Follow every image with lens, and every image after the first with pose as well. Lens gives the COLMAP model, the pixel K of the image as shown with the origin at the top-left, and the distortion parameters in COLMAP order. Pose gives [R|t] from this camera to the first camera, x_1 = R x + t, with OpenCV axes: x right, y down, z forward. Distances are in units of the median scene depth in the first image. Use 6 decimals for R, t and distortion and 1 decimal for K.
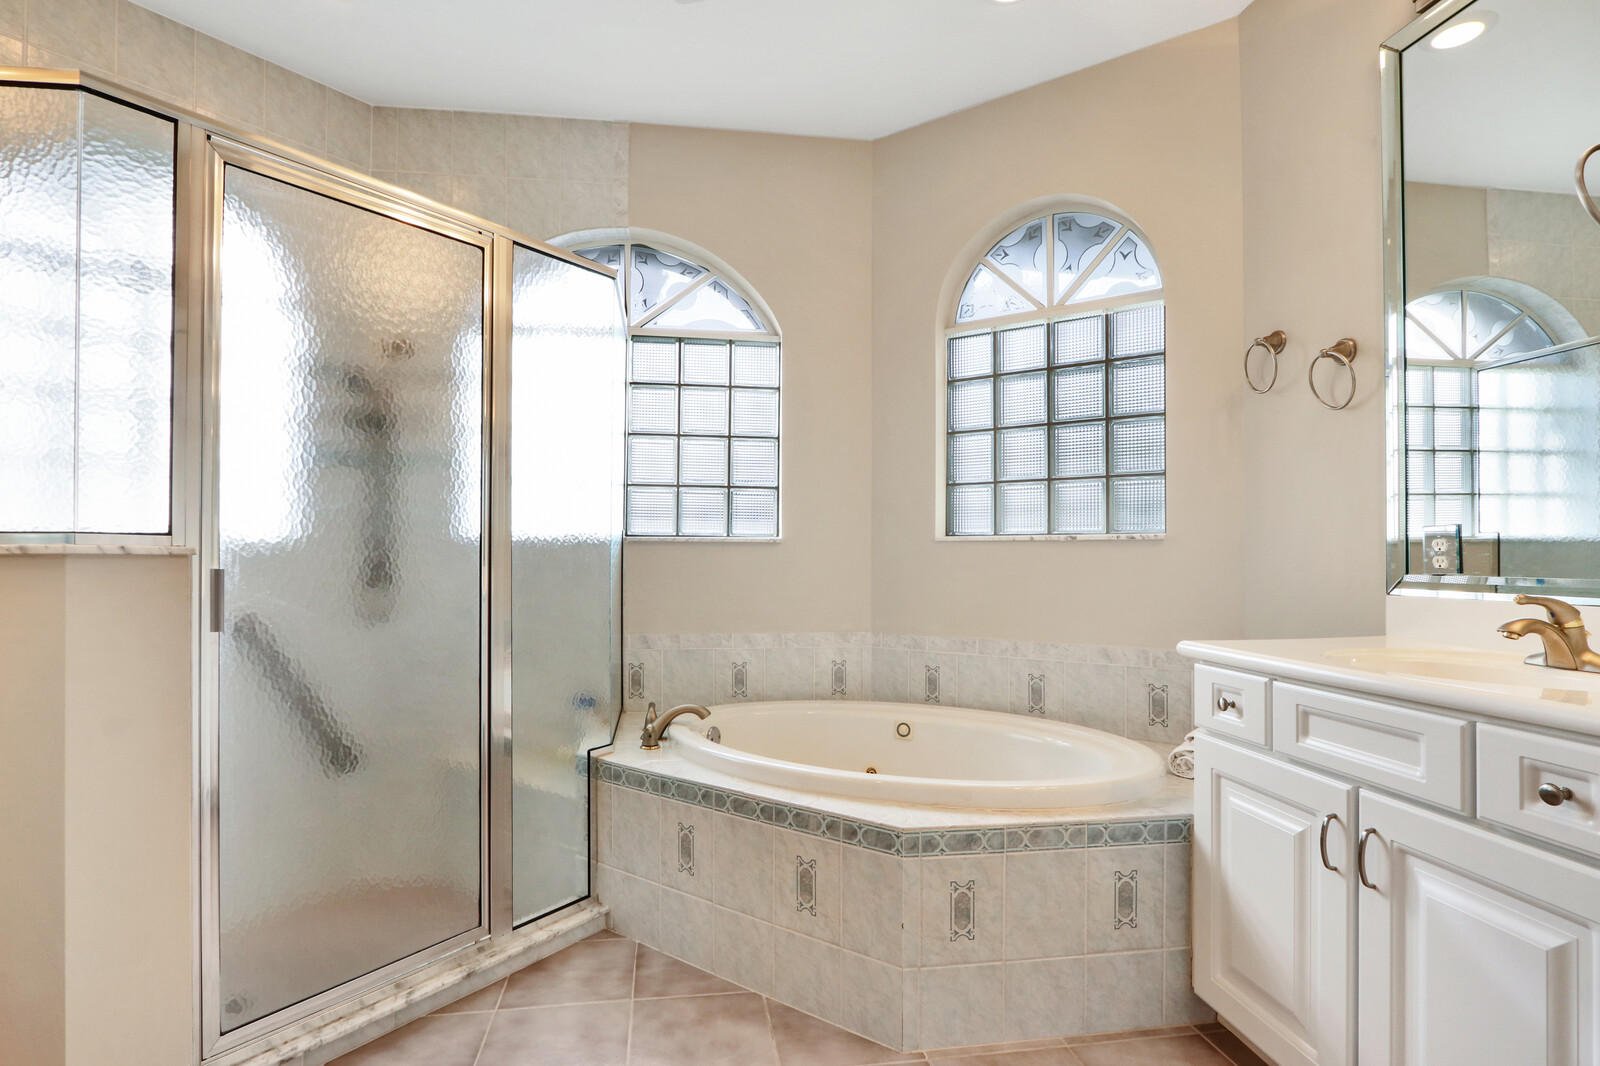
lens RADIAL K [[783.2, 0, 800.3], [0, 783.2, 515.8], [0, 0, 1]] dist [-0.004475, 0.000707]
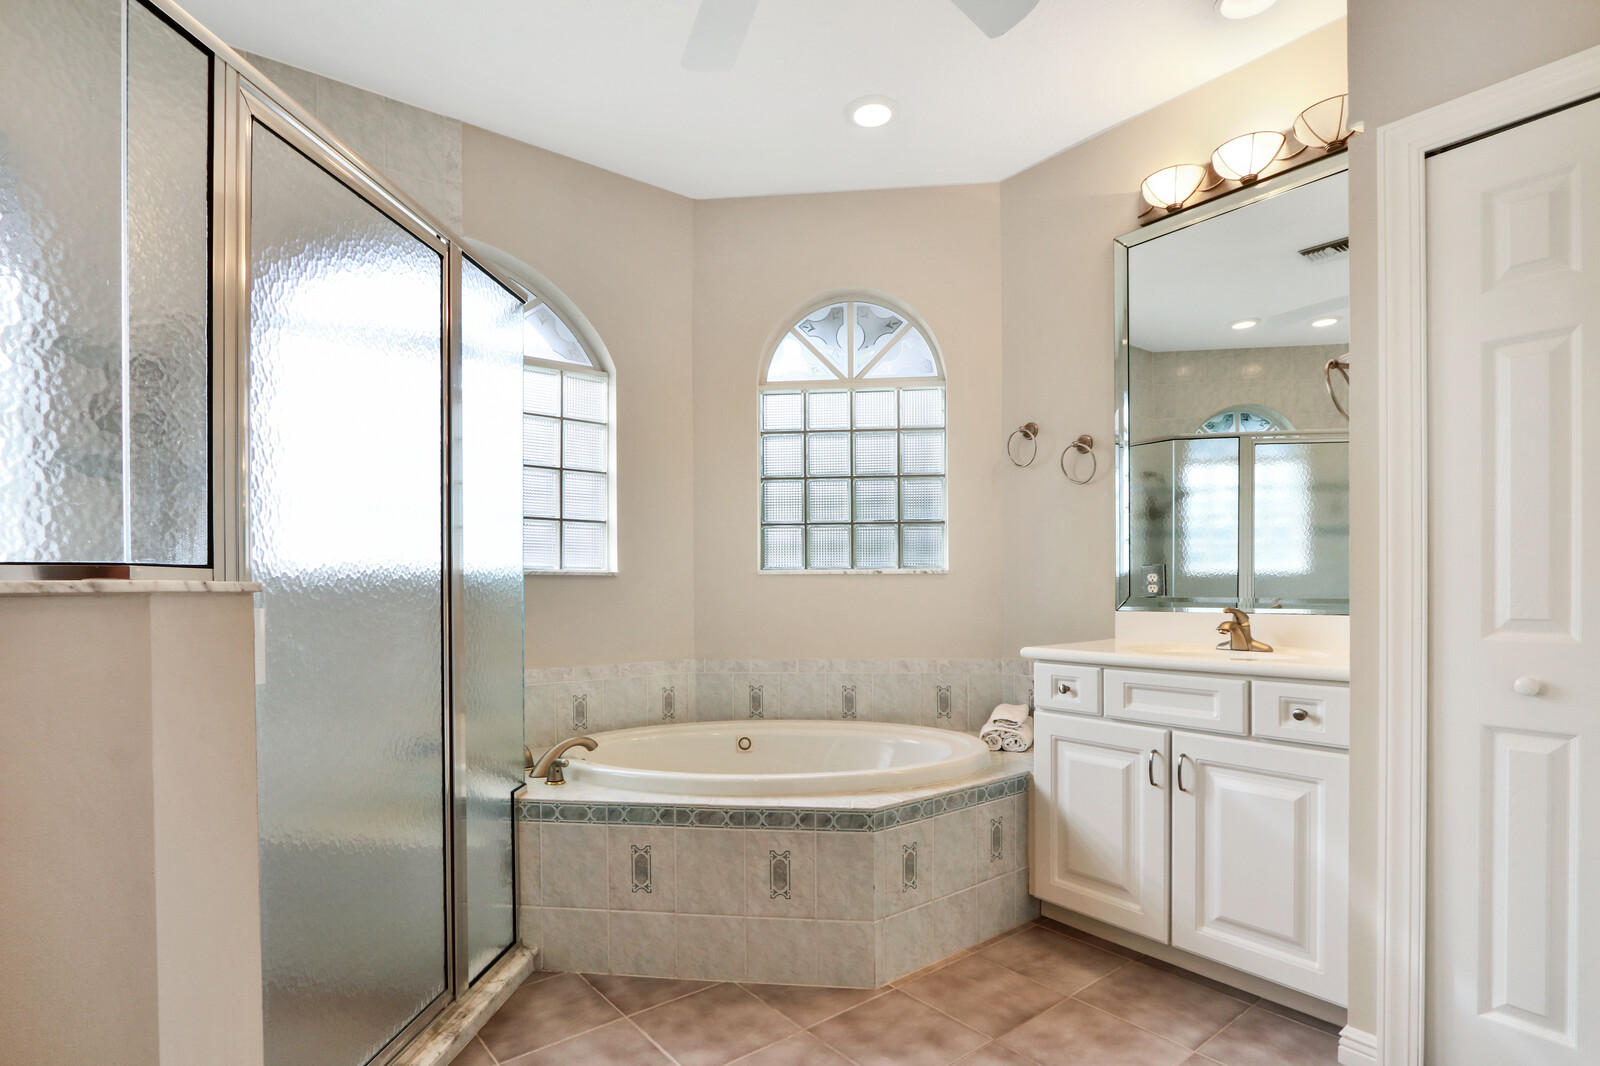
lens RADIAL K [[775.2, 0, 799.2], [0, 775.2, 555.5], [0, 0, 1]] dist [-0.001916, 0.000286]
pose [[0.873049, 0.012647, 0.487468, -0.521945], [-0.016829, 0.999850, 0.004201, -0.001314], [-0.487342, -0.011871, 0.873131, -0.001704]]
